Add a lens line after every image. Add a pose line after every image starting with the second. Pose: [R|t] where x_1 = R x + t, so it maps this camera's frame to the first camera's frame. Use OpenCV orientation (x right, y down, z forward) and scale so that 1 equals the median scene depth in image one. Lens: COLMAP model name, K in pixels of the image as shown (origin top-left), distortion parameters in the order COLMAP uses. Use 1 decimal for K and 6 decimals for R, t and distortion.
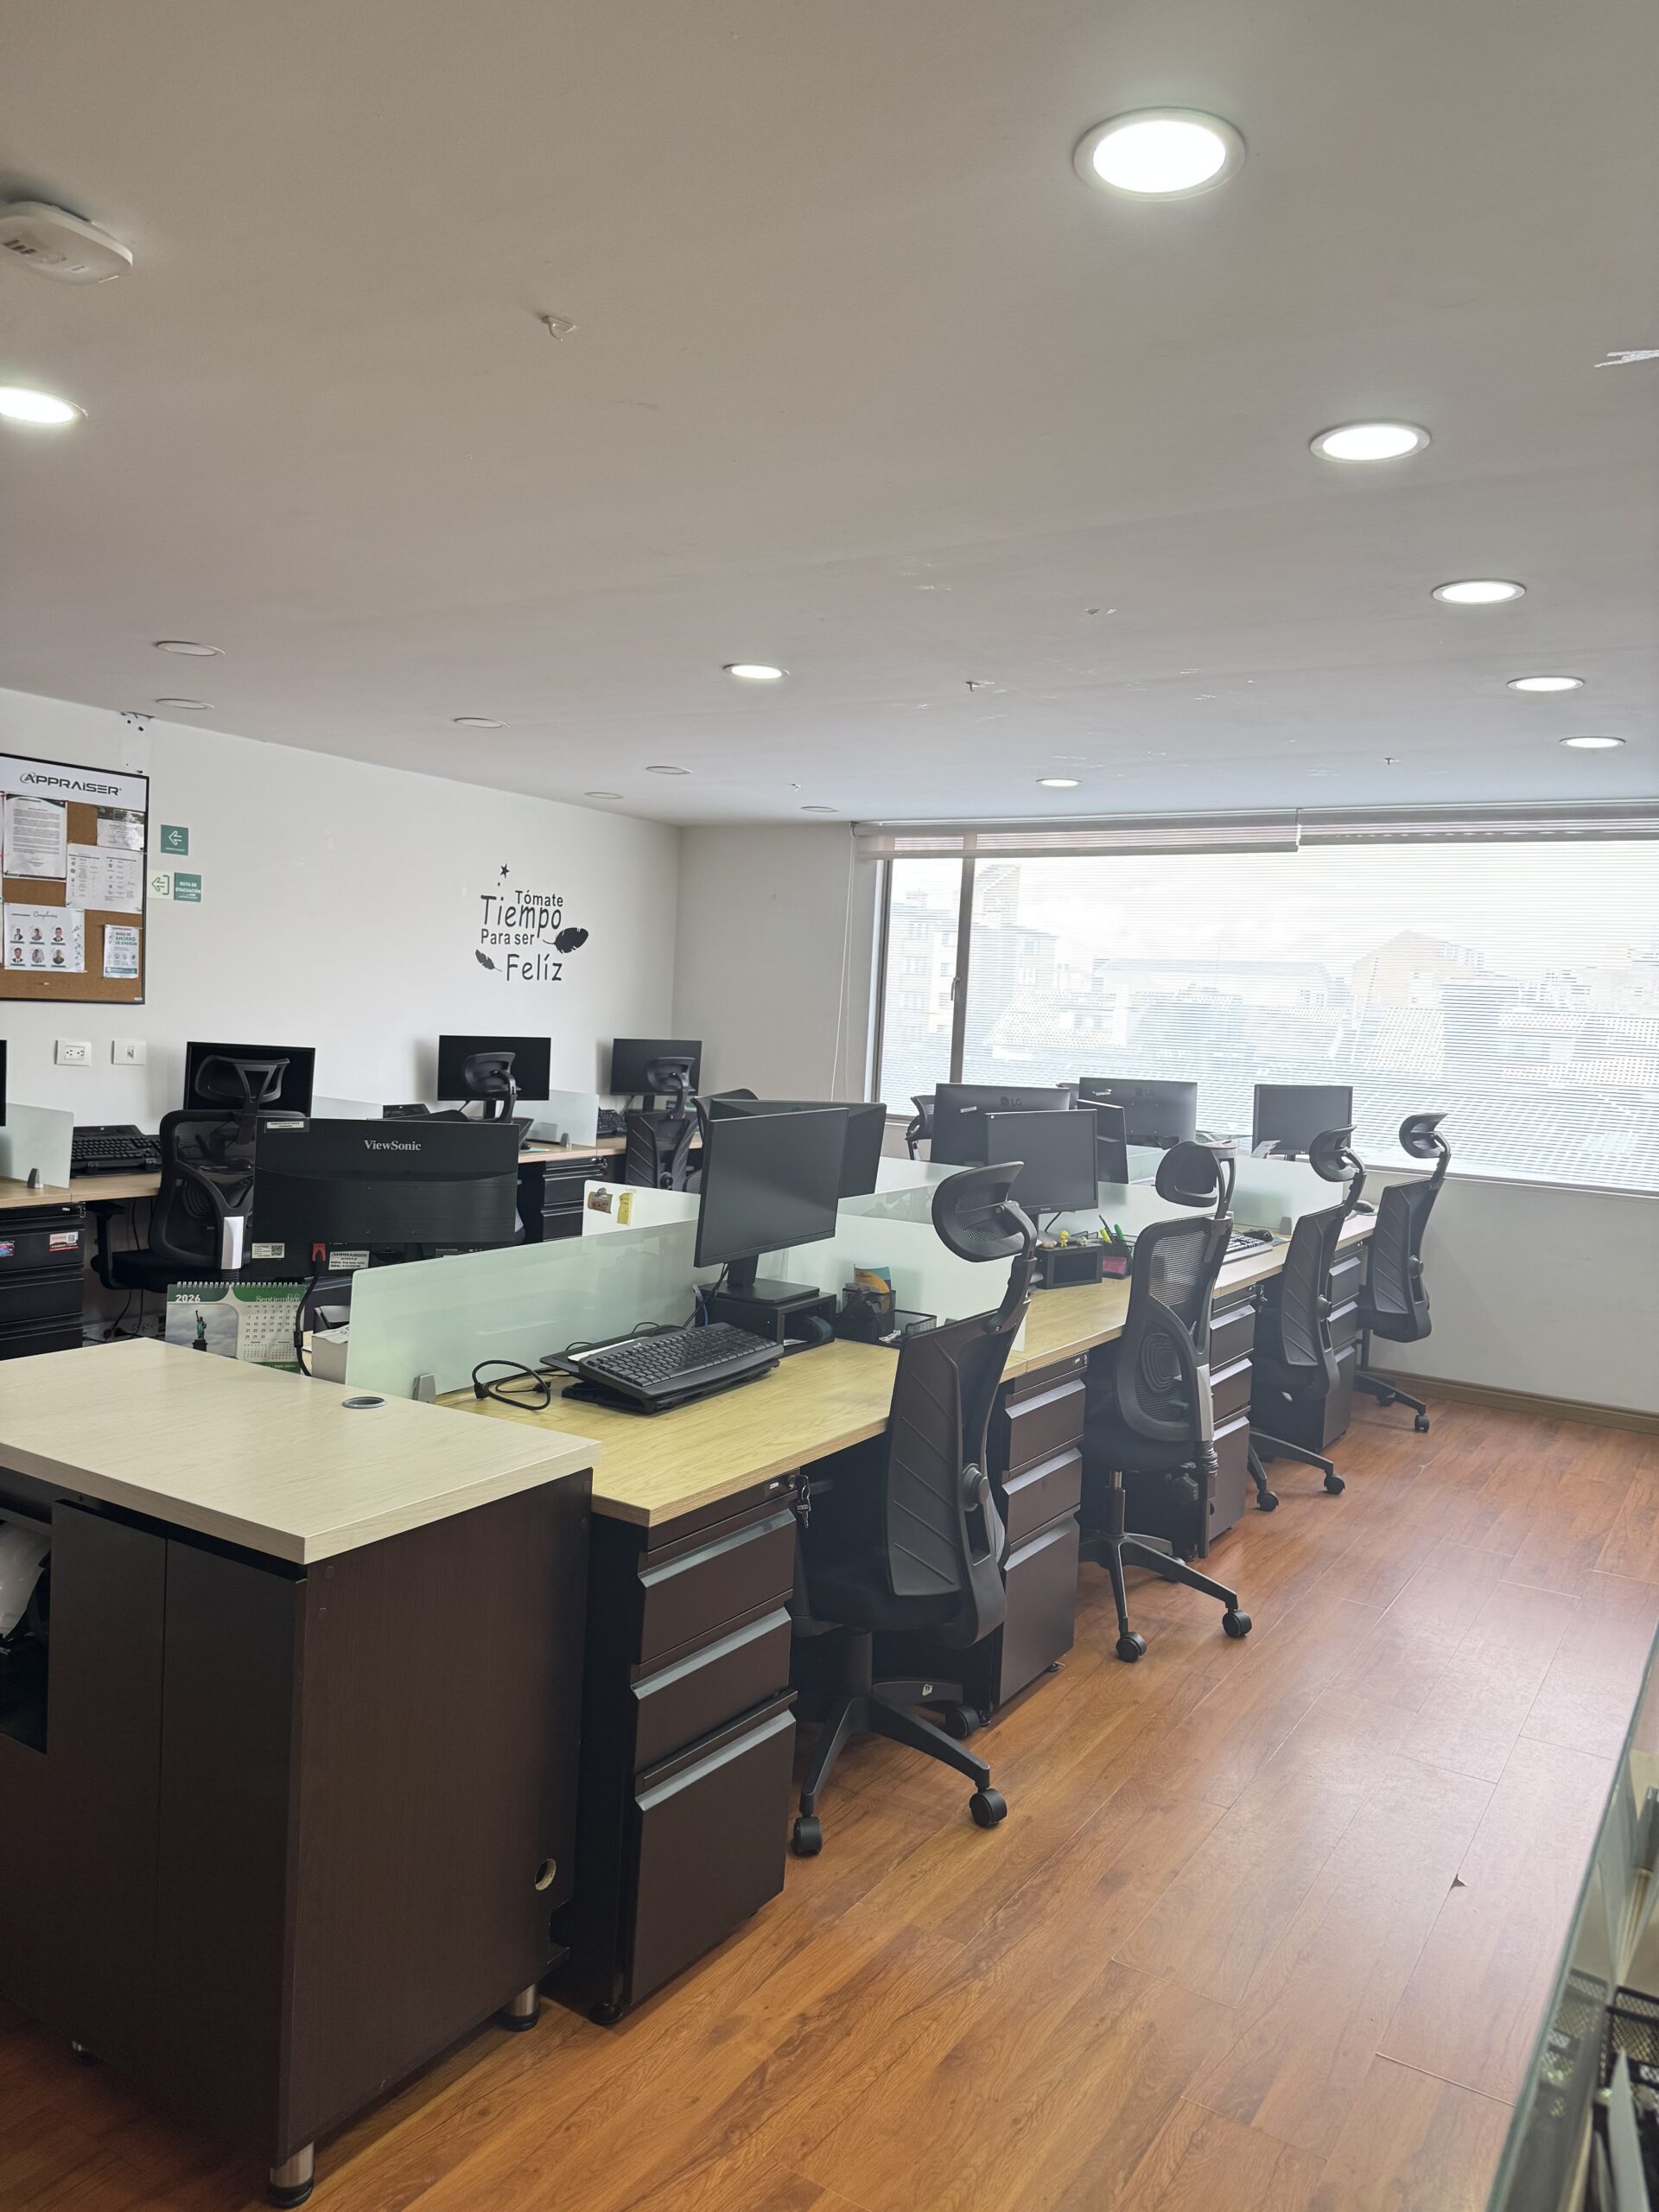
lens RADIAL K [[1536.1, 0, 844.0], [0, 1536.1, 1108.8], [0, 0, 1]] dist [0.157333, -0.234143]
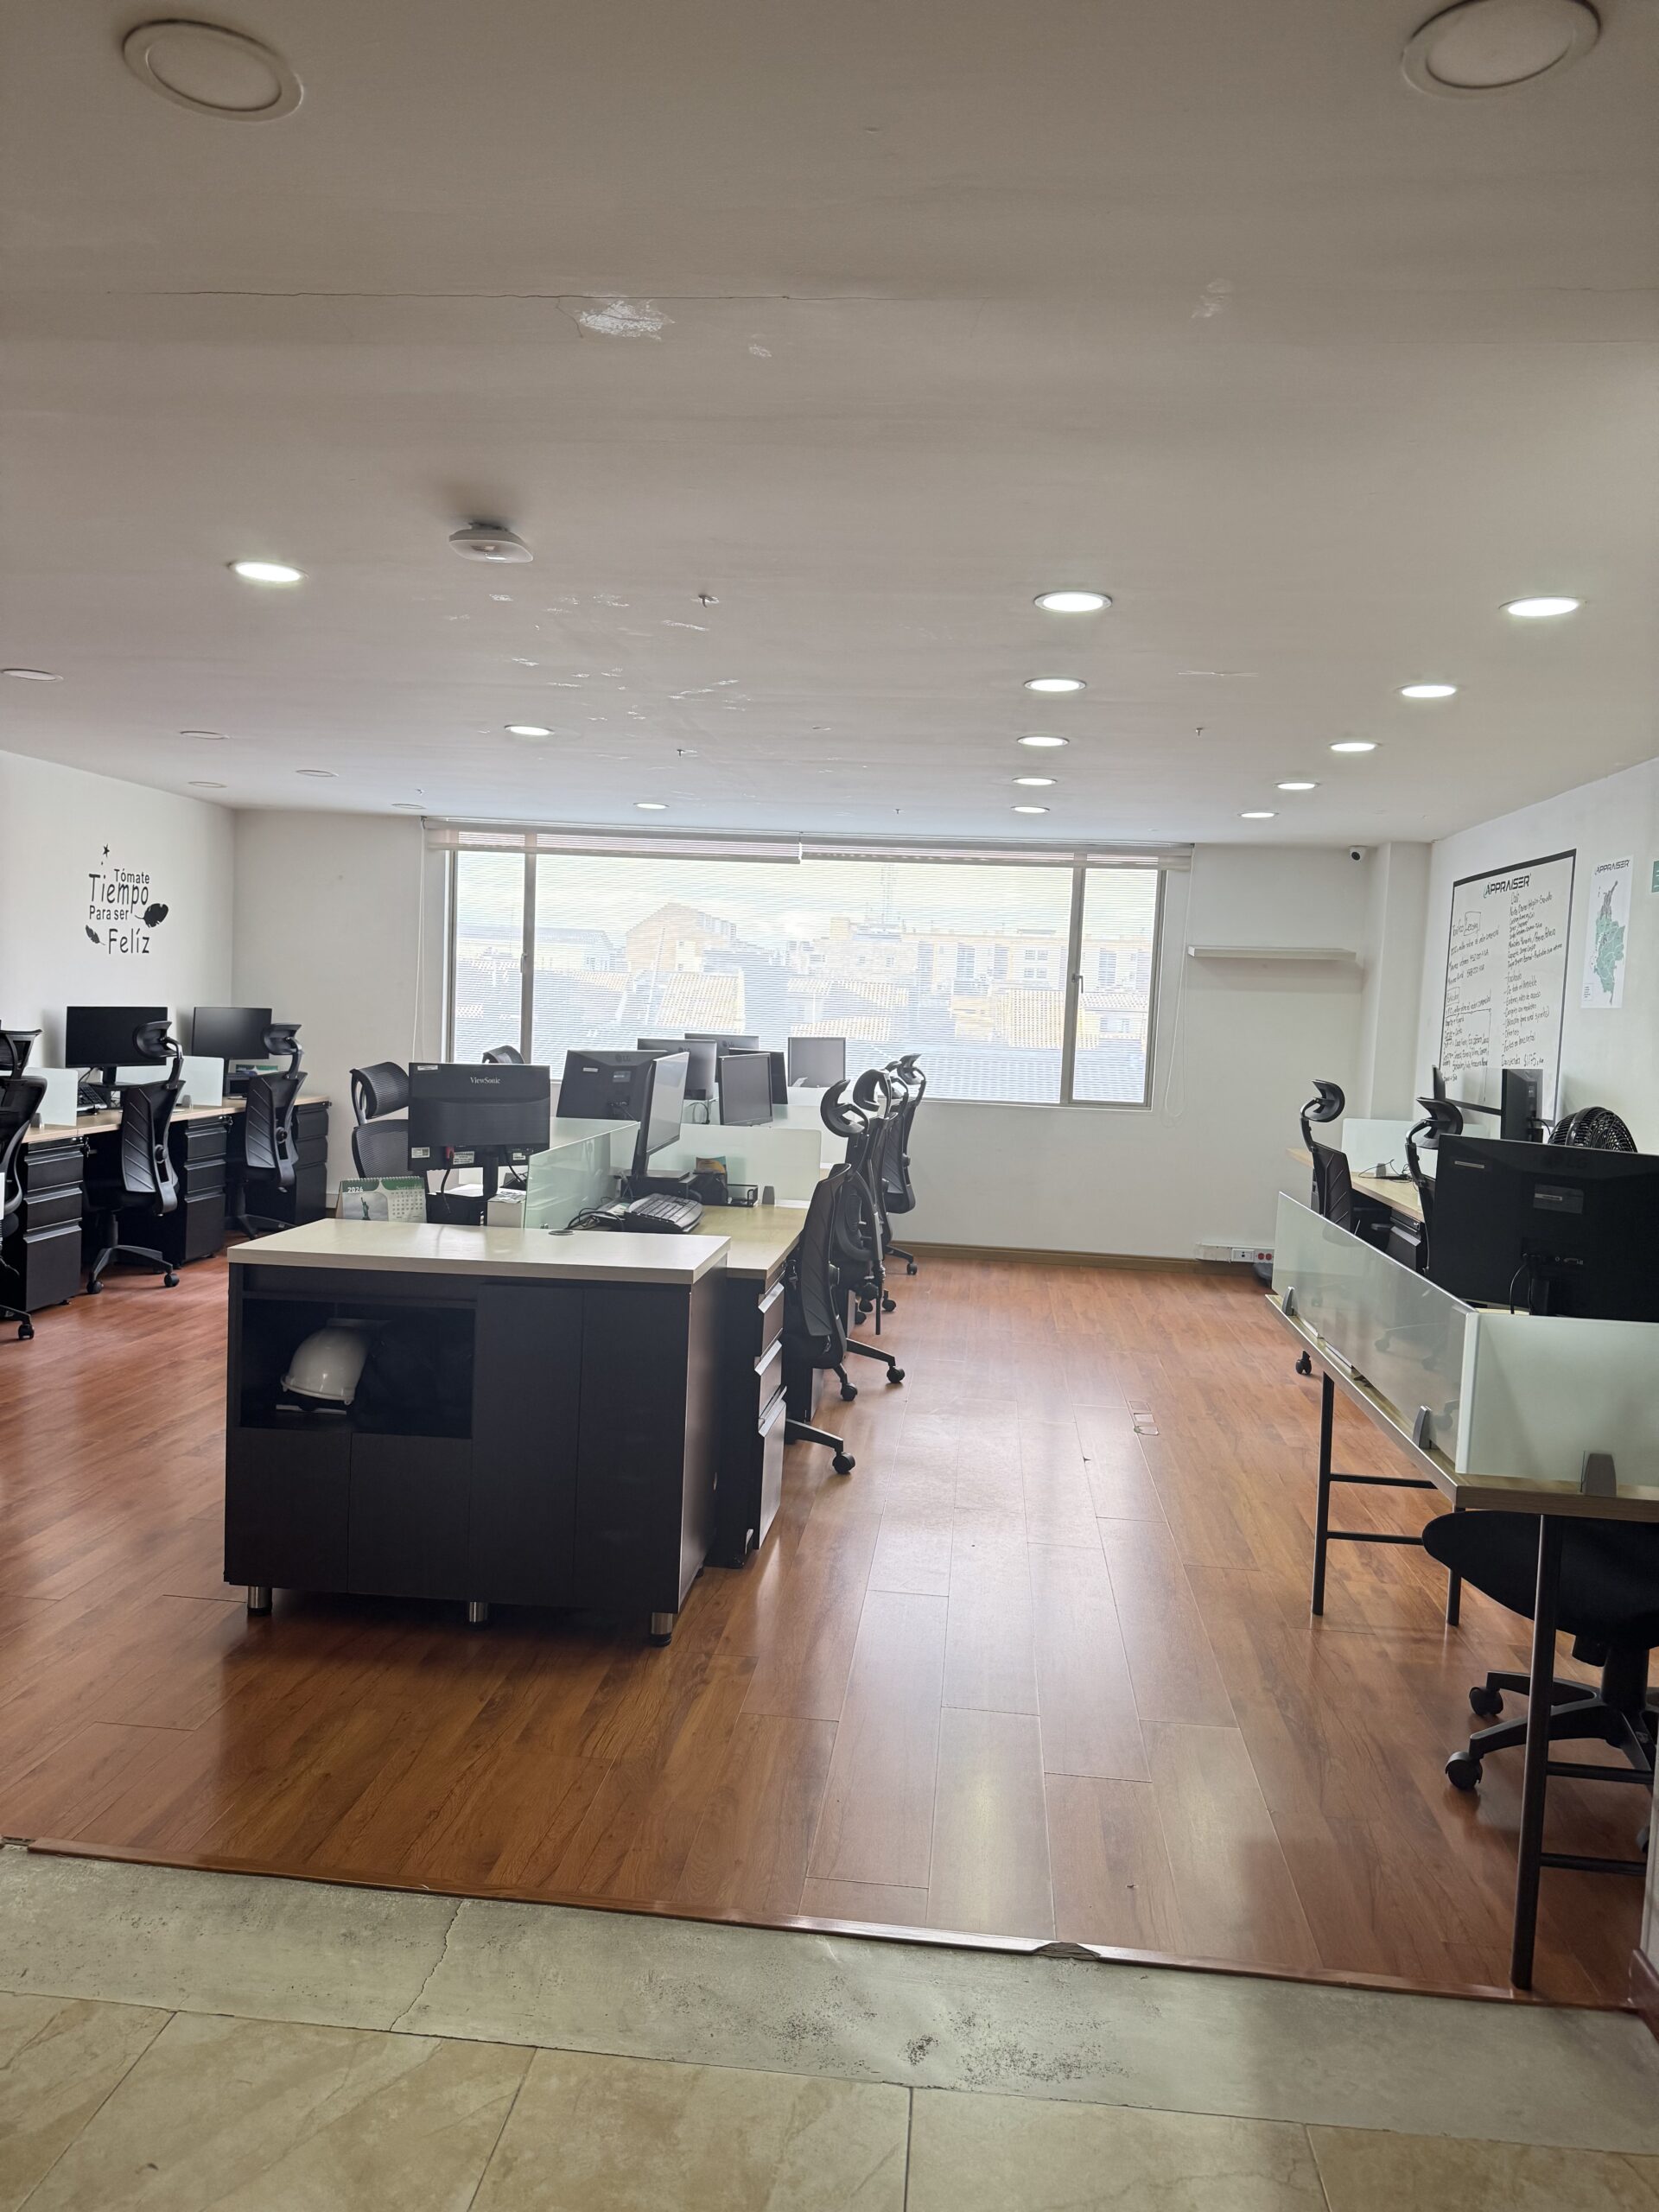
lens RADIAL K [[1561.5, 0, 833.0], [0, 1561.5, 1110.6], [0, 0, 1]] dist [0.169562, -0.252761]
pose [[0.893015, -0.042403, 0.448025, -0.272200], [0.031979, 0.999014, 0.030810, 0.006709], [-0.448889, -0.013186, 0.893490, -0.205067]]
